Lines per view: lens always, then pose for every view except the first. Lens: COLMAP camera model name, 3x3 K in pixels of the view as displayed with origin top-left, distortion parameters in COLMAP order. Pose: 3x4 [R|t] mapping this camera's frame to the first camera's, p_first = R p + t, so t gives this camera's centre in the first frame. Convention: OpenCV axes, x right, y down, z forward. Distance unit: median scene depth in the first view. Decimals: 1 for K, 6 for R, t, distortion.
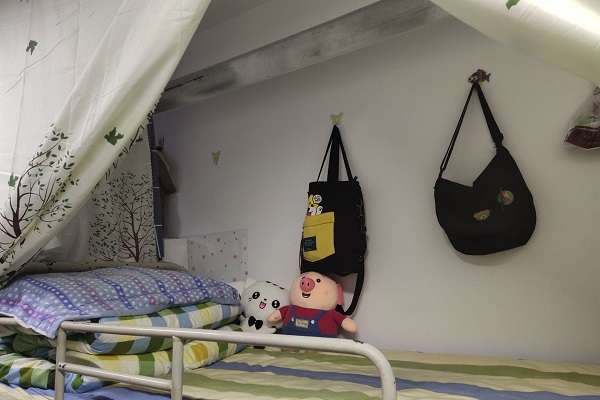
lens RADIAL K [[450.6, 0, 302.1], [0, 450.6, 200.7], [0, 0, 1]] dist [-0.000822, -0.013232]
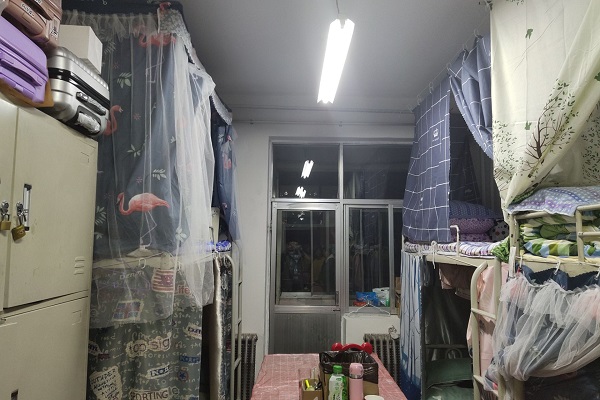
lens RADIAL K [[450.6, 0, 302.0], [0, 450.6, 204.5], [0, 0, 1]] dist [-0.000822, -0.013232]
pose [[0.570577, -0.058048, -0.819190, 0.165439], [0.120177, 0.992663, 0.013364, 0.117179], [0.812404, -0.106073, 0.573366, -0.572846]]
